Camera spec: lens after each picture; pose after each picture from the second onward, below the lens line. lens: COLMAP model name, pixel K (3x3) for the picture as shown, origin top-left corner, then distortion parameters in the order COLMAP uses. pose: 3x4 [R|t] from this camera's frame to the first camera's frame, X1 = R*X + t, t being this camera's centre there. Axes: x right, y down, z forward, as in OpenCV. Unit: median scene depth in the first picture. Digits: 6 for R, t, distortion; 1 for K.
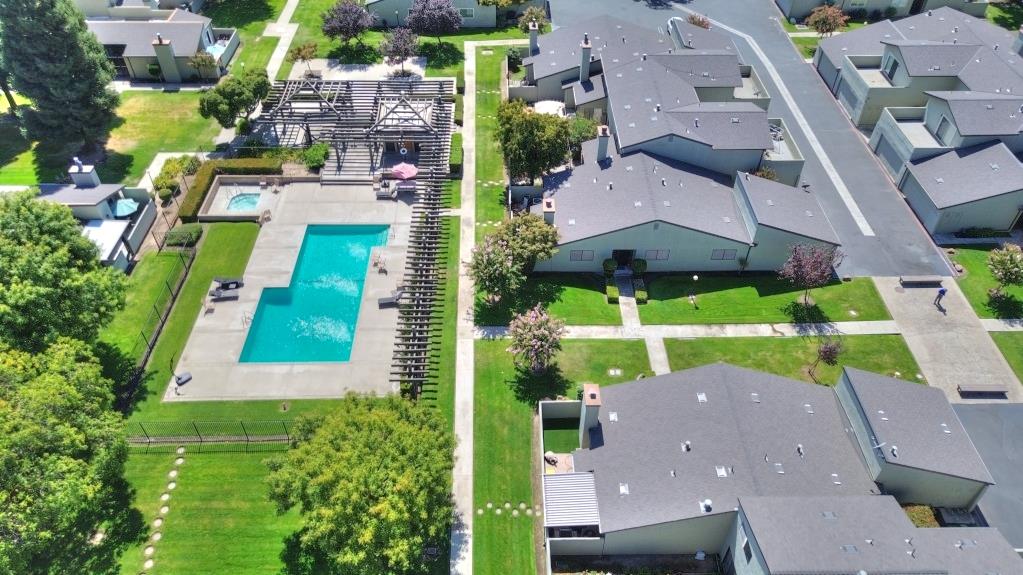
lens RADIAL K [[723.2, 0, 513.9], [0, 723.2, 286.2], [0, 0, 1]] dist [0.082730, -0.093650]
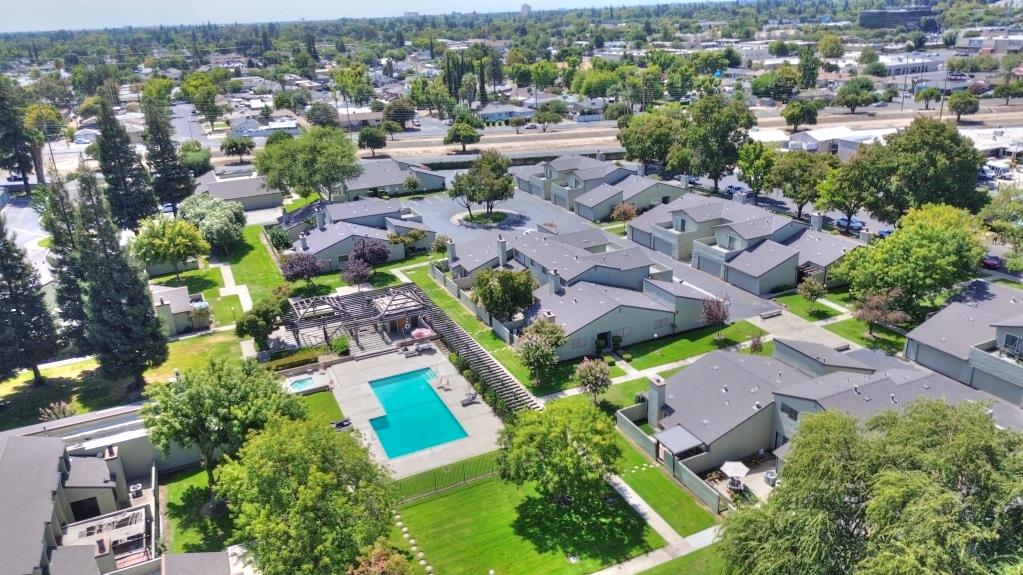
lens RADIAL K [[723.2, 0, 513.9], [0, 723.2, 286.2], [0, 0, 1]] dist [0.082730, -0.093650]
pose [[0.913769, -0.185184, 0.361571, -0.531954], [0.311223, 0.891161, -0.330109, 0.295304], [-0.261087, 0.414173, 0.871949, -0.273336]]
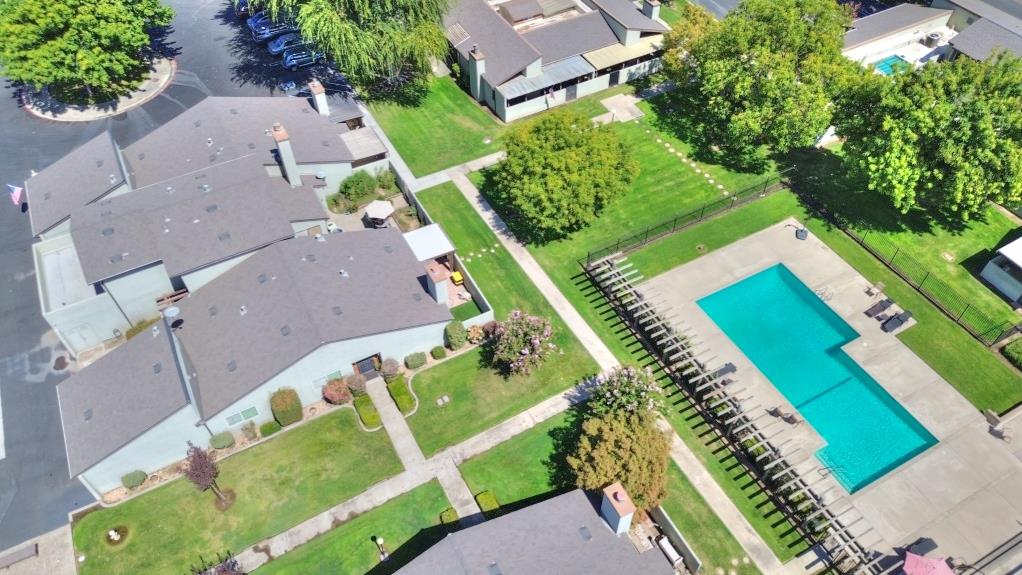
lens RADIAL K [[722.5, 0, 513.4], [0, 722.5, 286.2], [0, 0, 1]] dist [0.082730, -0.093650]
pose [[-0.886440, 0.348757, -0.304291, 0.258118], [-0.313997, 0.029874, 0.948954, -0.686840], [0.340044, 0.936737, 0.083027, 0.743768]]
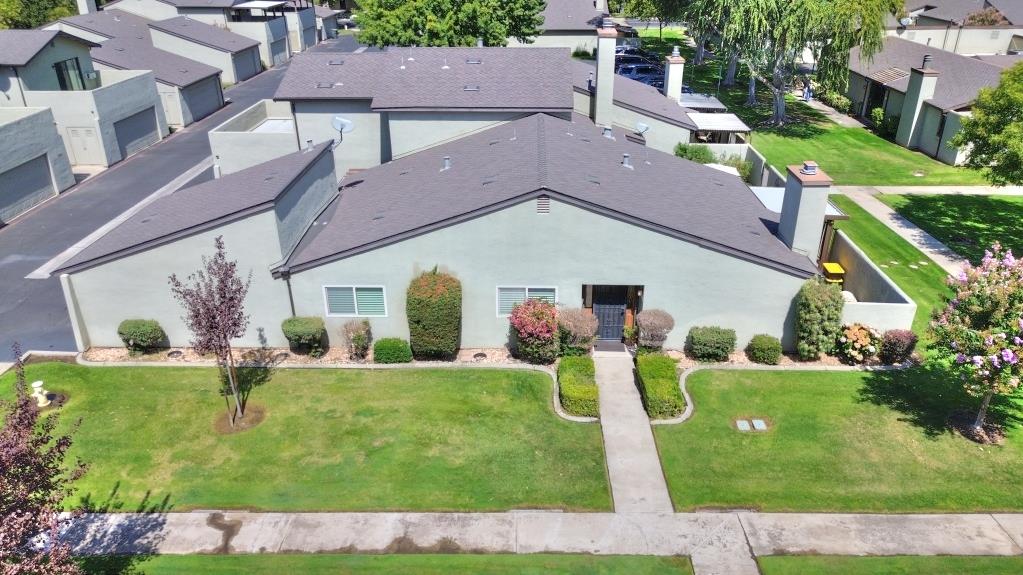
lens RADIAL K [[723.2, 0, 513.9], [0, 723.2, 286.2], [0, 0, 1]] dist [0.082730, -0.093650]
pose [[-0.999142, -0.018750, 0.036931, 0.225048], [0.027732, 0.359467, 0.932745, -0.234260], [-0.030764, 0.932969, -0.358639, 0.967968]]
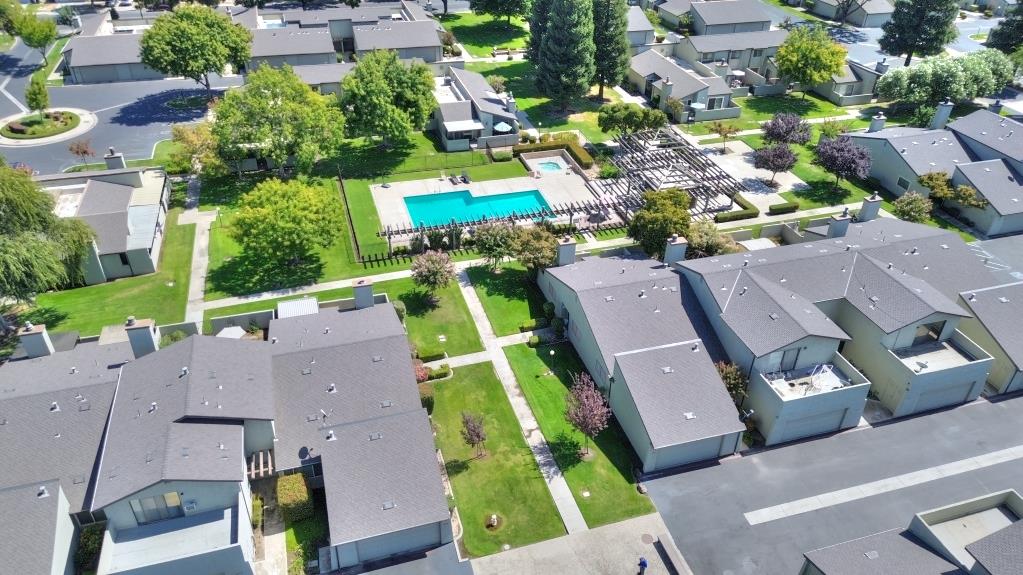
lens RADIAL K [[723.2, 0, 513.9], [0, 723.2, 286.2], [0, 0, 1]] dist [0.082730, -0.093650]
pose [[0.275383, 0.535964, -0.798065, 0.979154], [-0.673556, 0.699900, 0.237618, -0.277643], [0.685920, 0.472105, 0.553742, 0.340280]]
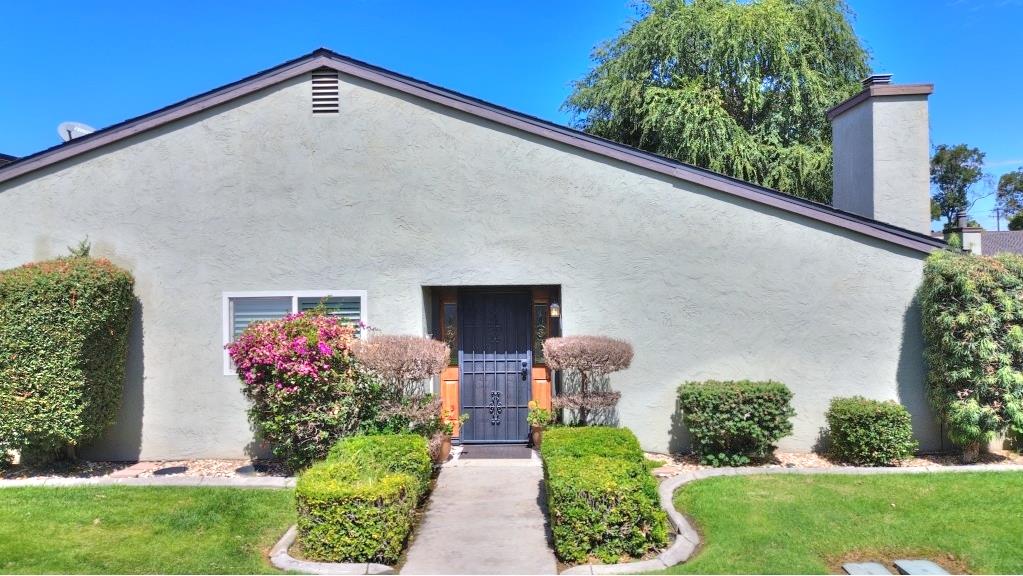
lens RADIAL K [[723.2, 0, 513.9], [0, 723.2, 286.7], [0, 0, 1]] dist [0.082730, -0.093650]
pose [[-0.998940, 0.010476, 0.044820, 0.173879], [0.038638, 0.720016, 0.692881, 0.007784], [-0.025013, 0.693879, -0.719657, 0.949729]]
